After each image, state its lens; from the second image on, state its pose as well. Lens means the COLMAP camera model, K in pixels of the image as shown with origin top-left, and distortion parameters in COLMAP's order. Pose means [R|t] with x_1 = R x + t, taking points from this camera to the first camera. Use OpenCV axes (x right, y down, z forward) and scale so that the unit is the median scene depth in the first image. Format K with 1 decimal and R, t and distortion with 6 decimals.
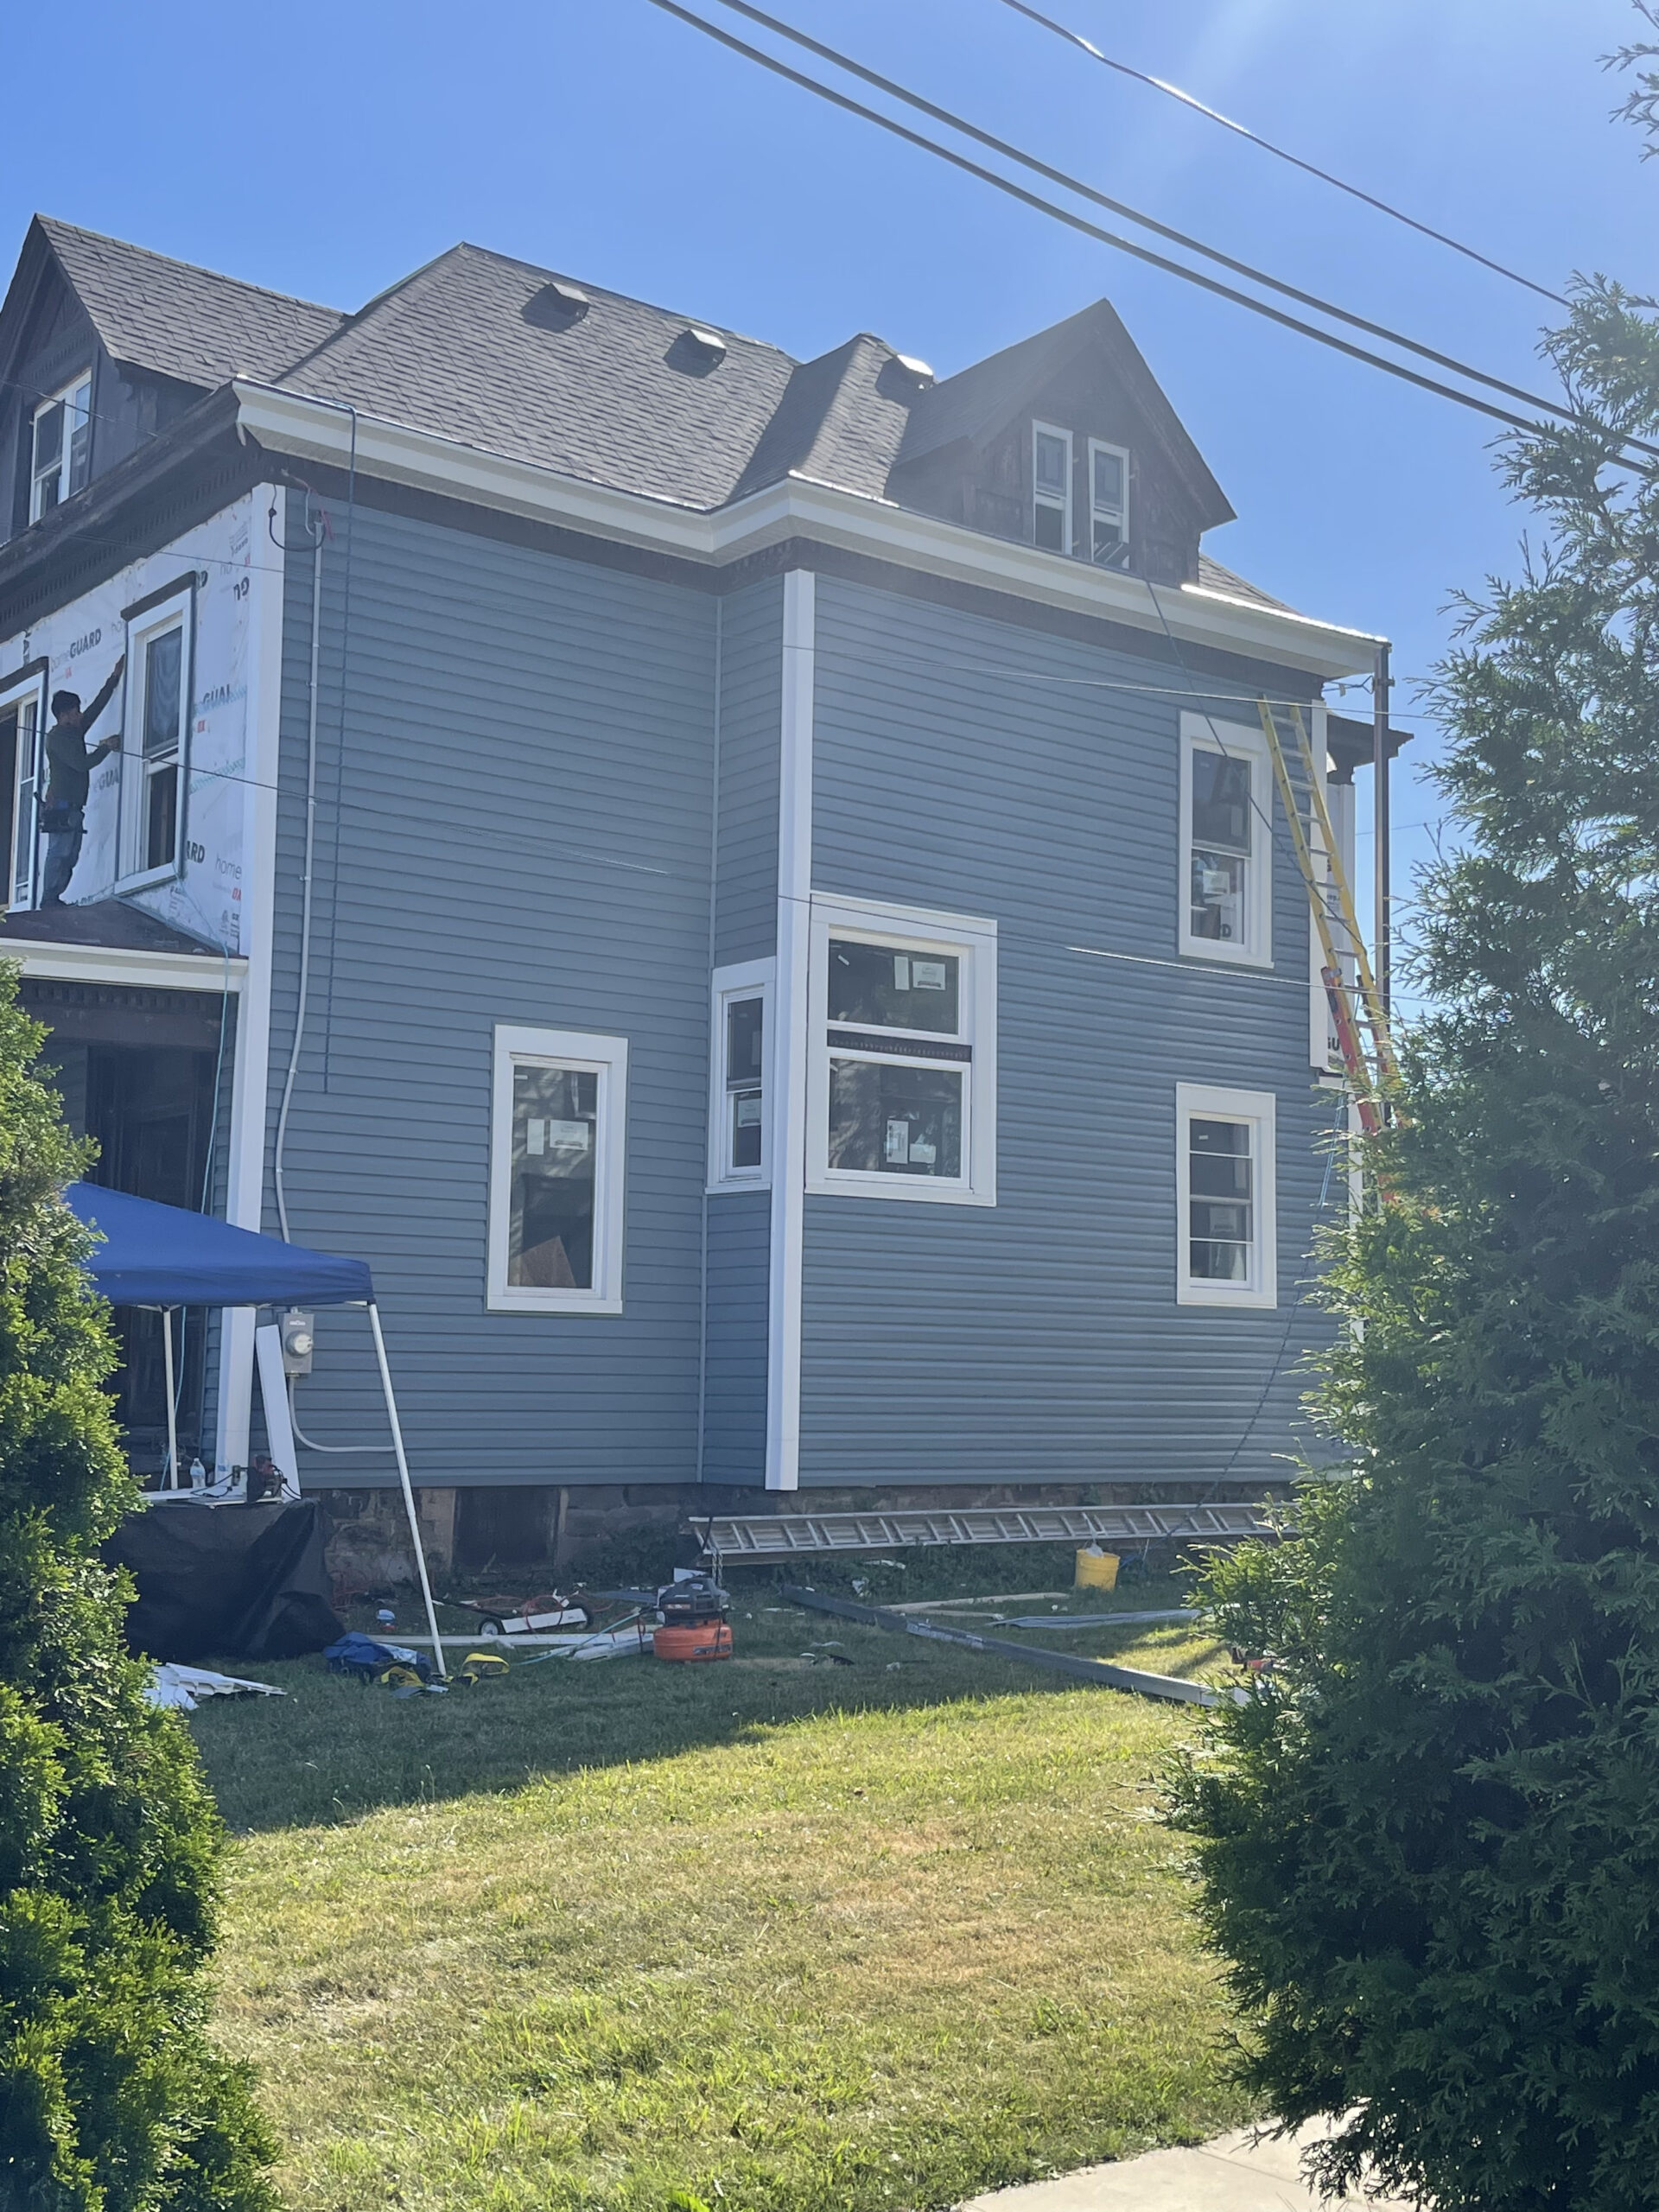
lens RADIAL K [[2599.1, 0, 829.5], [0, 2599.1, 1106.0], [0, 0, 1]] dist [-0.001570, -0.018138]
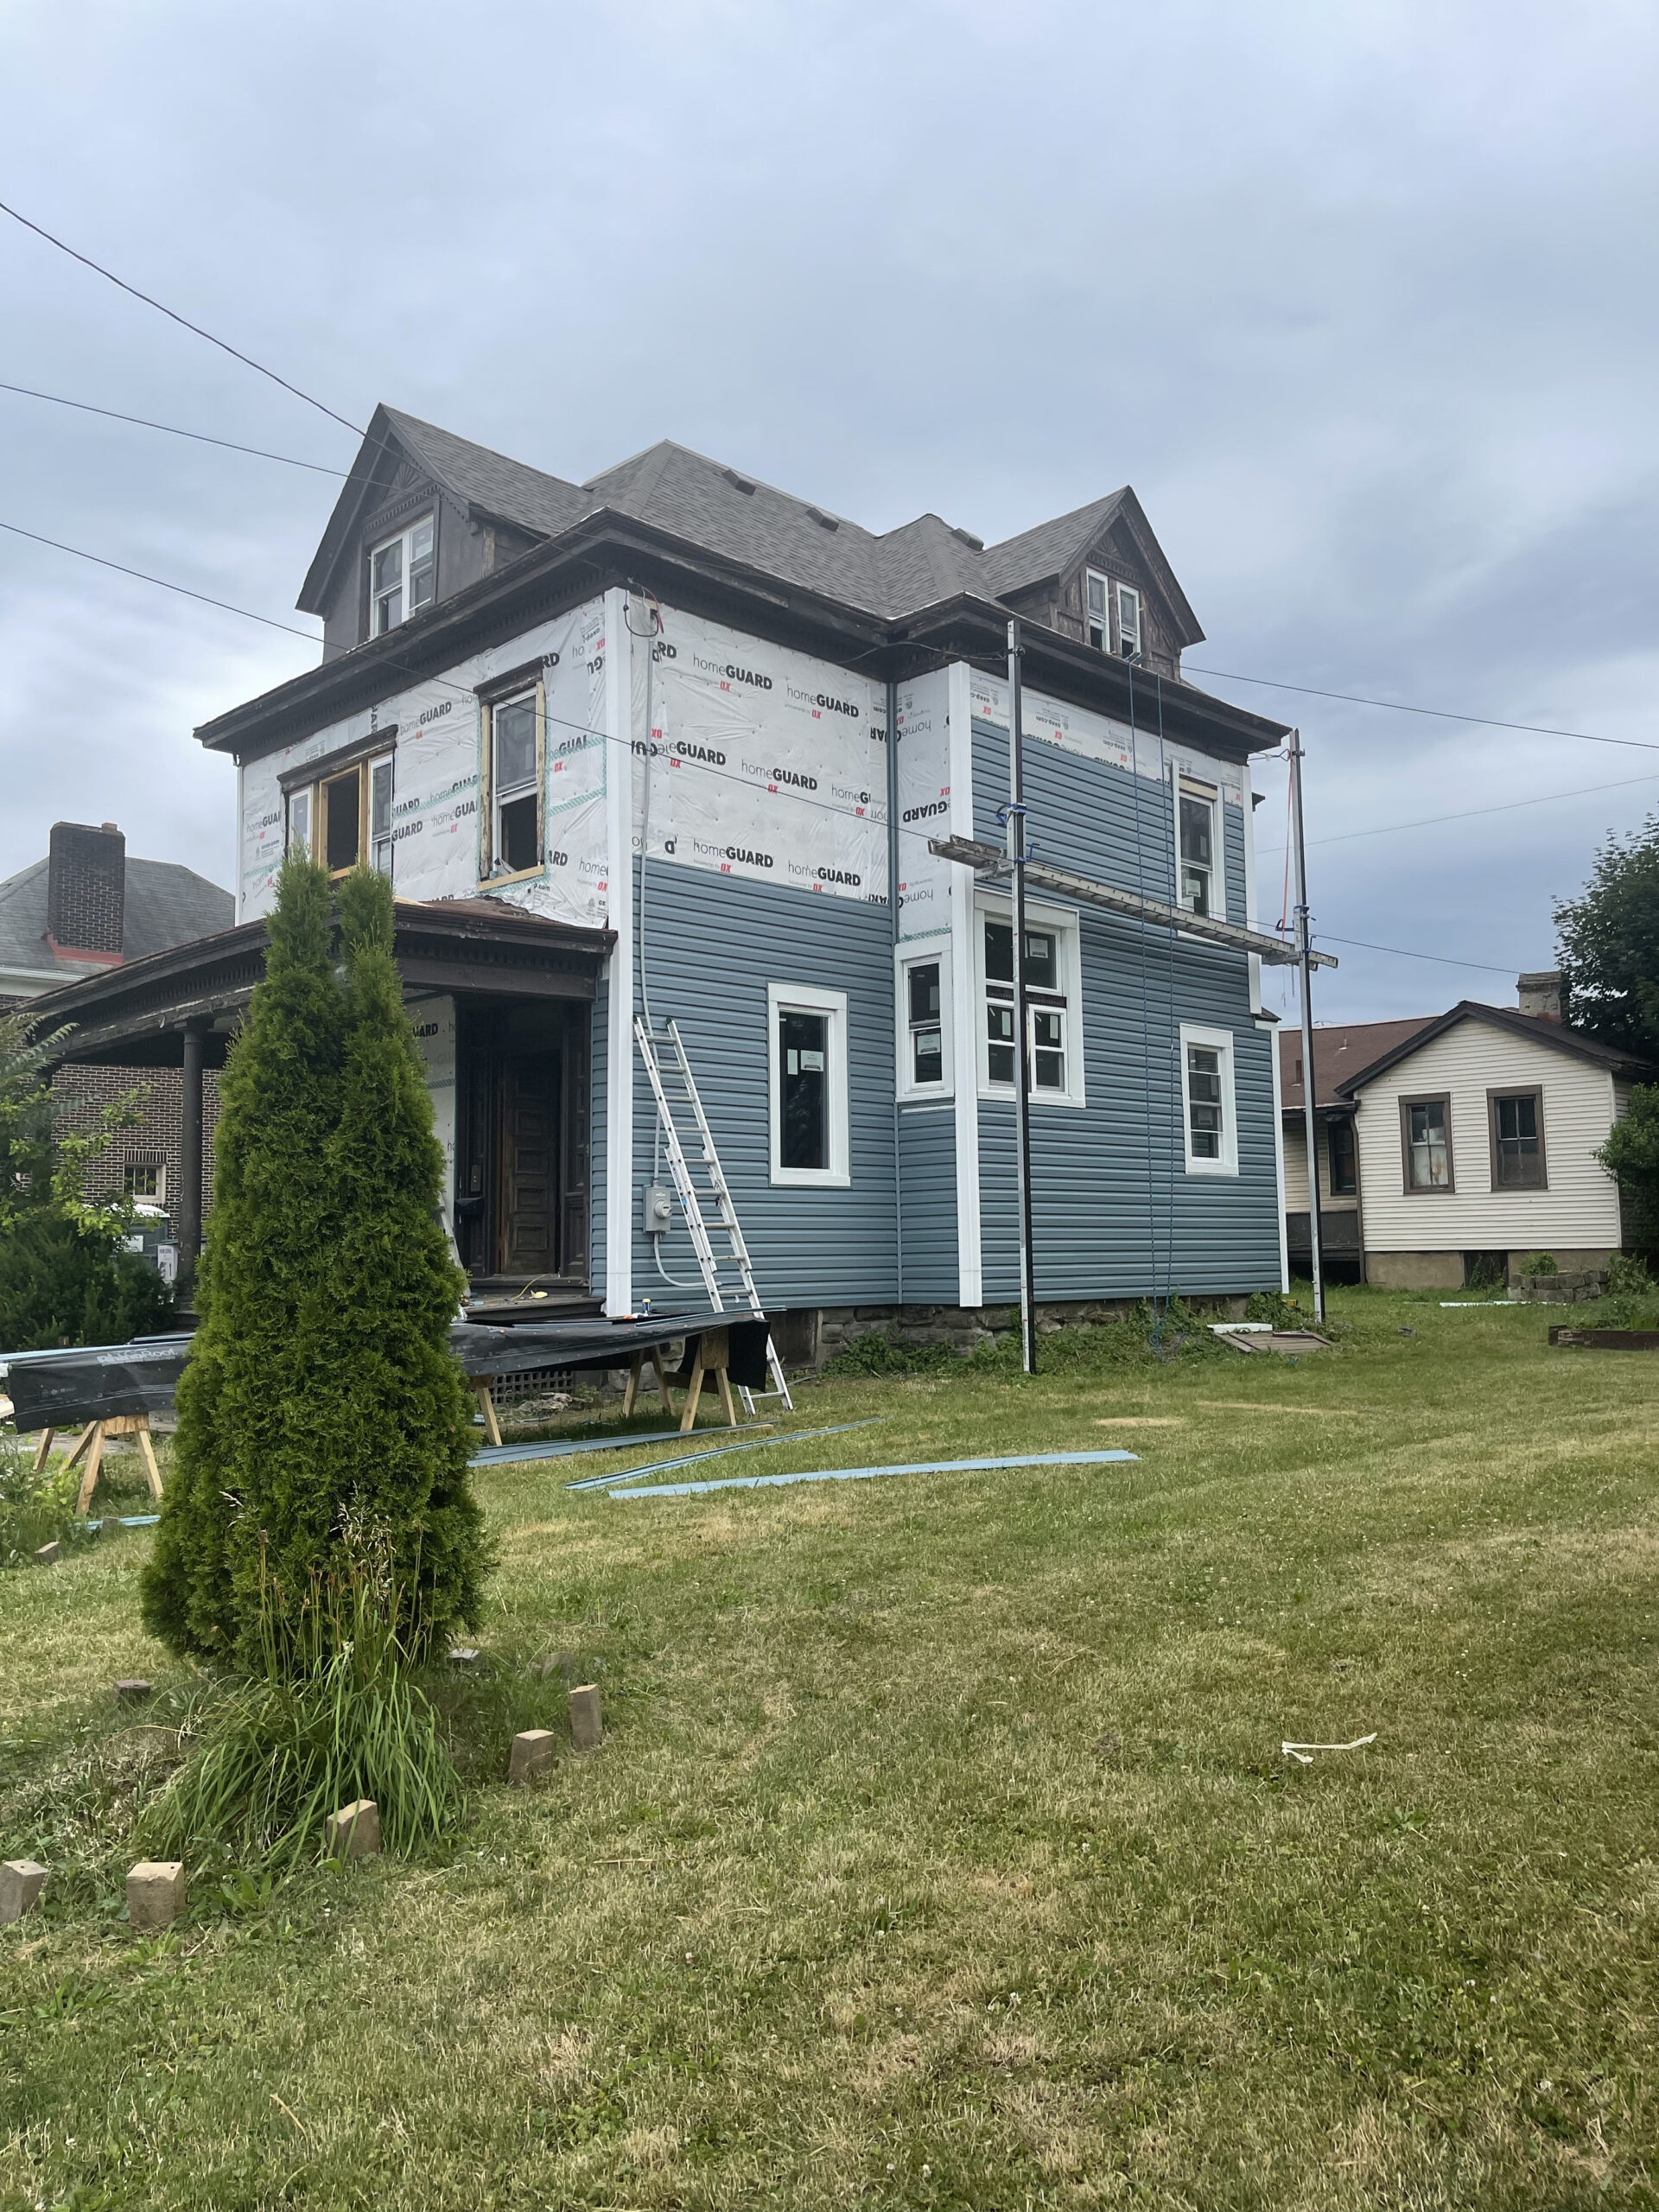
lens RADIAL K [[1663.7, 0, 829.5], [0, 1663.7, 1106.0], [0, 0, 1]] dist [-0.006245, -0.000203]
pose [[0.995121, -0.016135, 0.097336, -0.173736], [0.013870, 0.999618, 0.023905, 0.013846], [-0.097684, -0.022439, 0.994964, 0.094579]]
